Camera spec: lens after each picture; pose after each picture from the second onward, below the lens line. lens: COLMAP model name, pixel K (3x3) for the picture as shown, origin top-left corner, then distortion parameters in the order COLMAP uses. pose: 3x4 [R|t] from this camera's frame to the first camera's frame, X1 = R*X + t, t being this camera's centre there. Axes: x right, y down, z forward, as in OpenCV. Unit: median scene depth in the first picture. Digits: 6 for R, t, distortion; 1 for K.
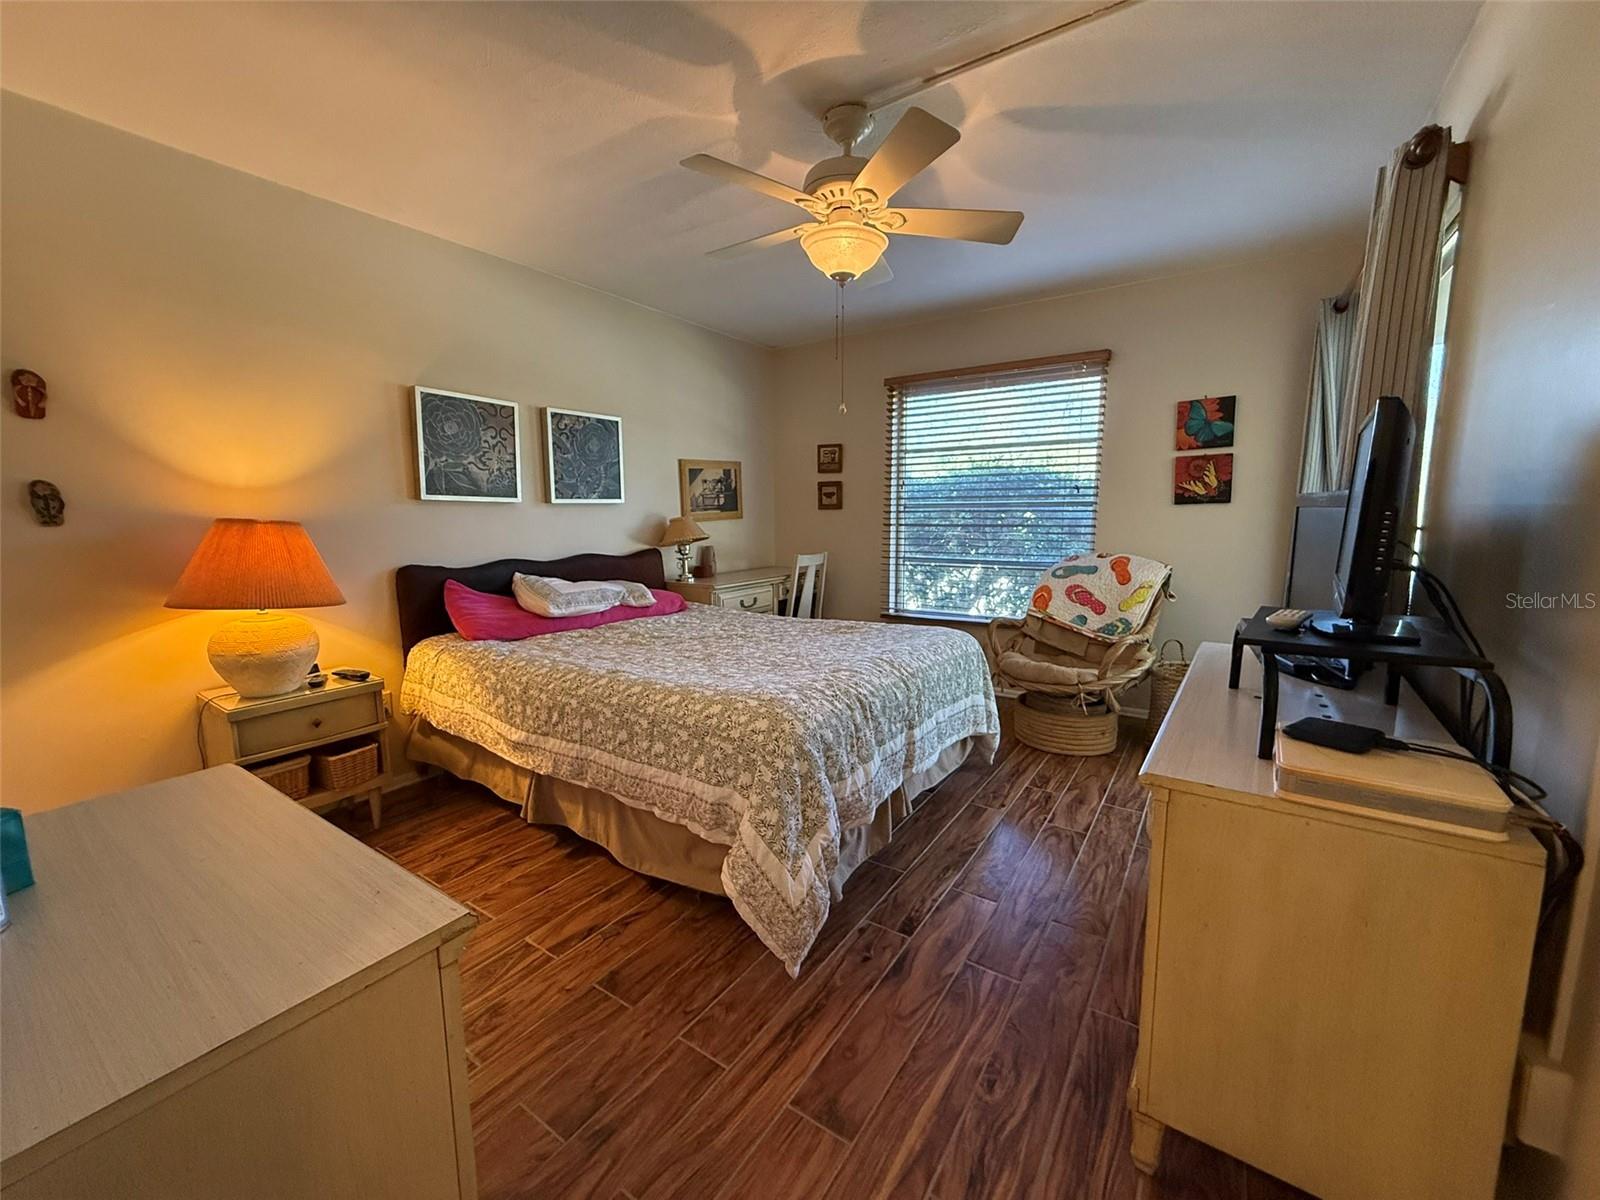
lens RADIAL K [[633.9, 0, 792.8], [0, 633.9, 599.9], [0, 0, 1]] dist [-0.000953, -0.000335]
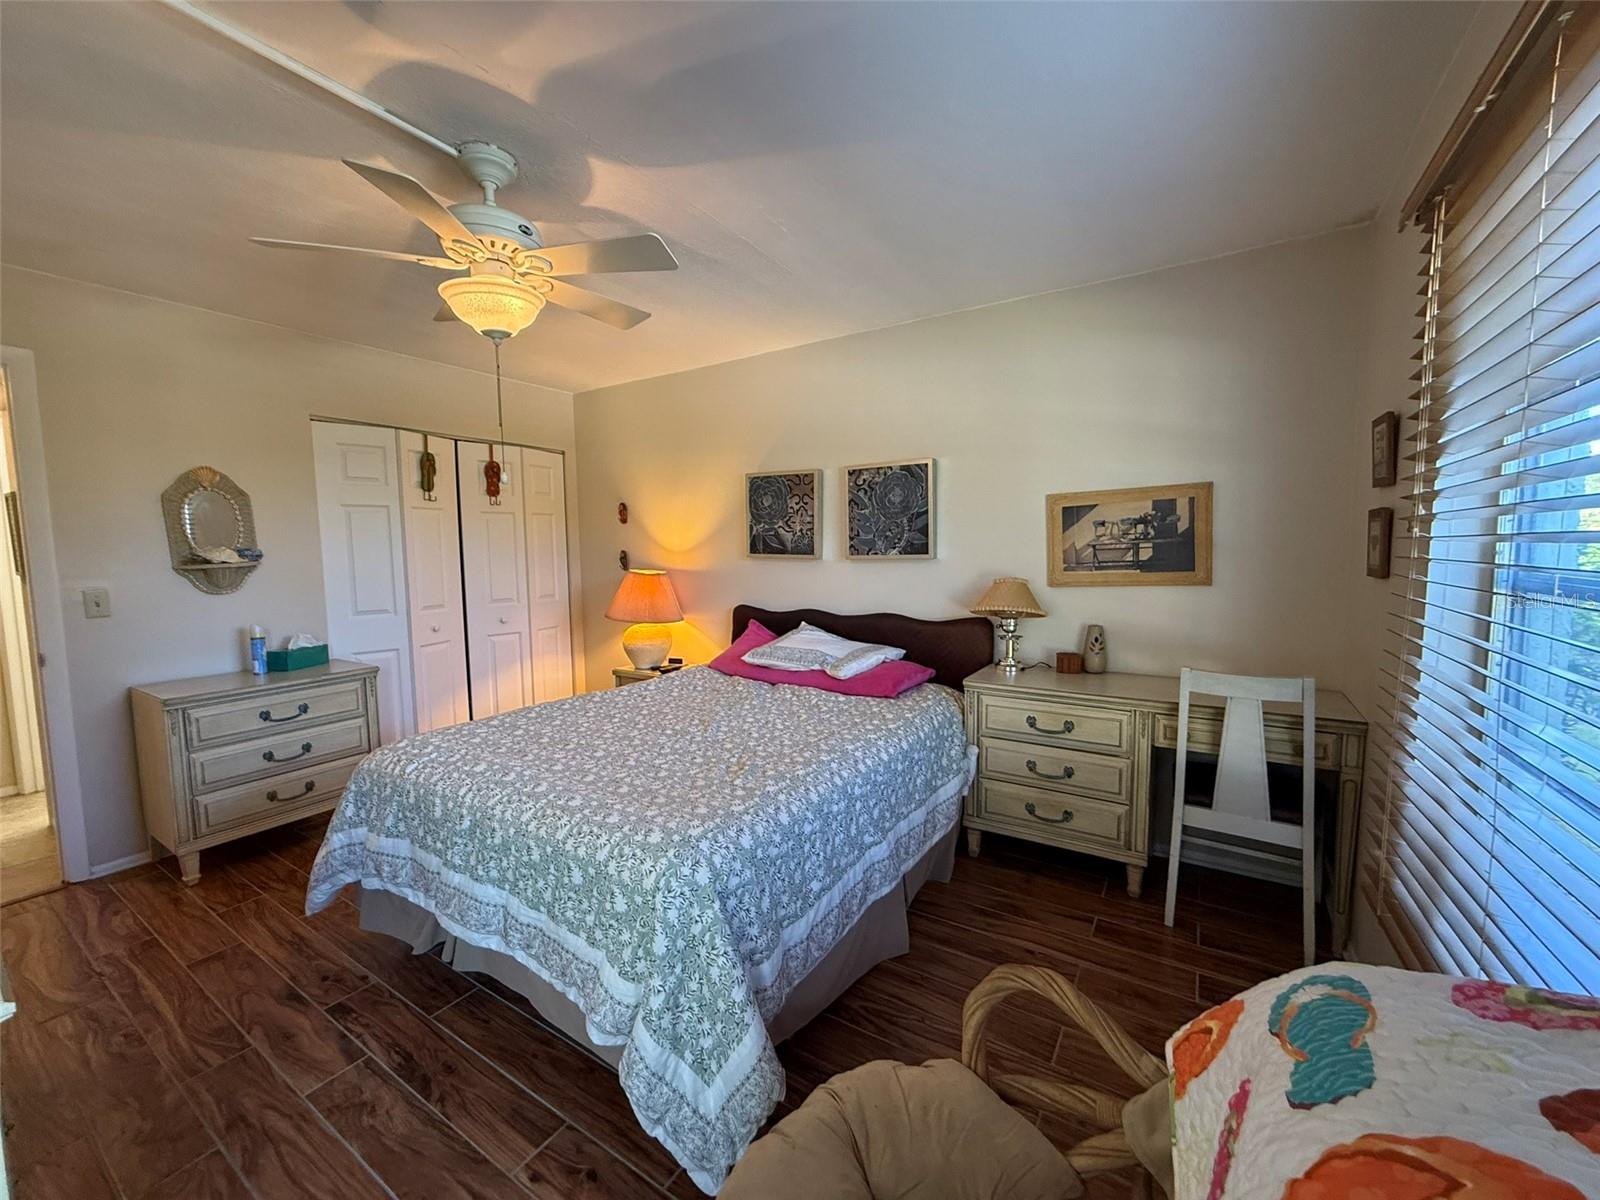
lens RADIAL K [[633.9, 0, 795.7], [0, 633.9, 601.2], [0, 0, 1]] dist [-0.000953, -0.000335]
pose [[0.032748, 0.092713, -0.995154, 0.588860], [-0.127548, 0.987935, 0.087844, -0.154076], [0.991292, 0.124053, 0.044178, 0.822332]]
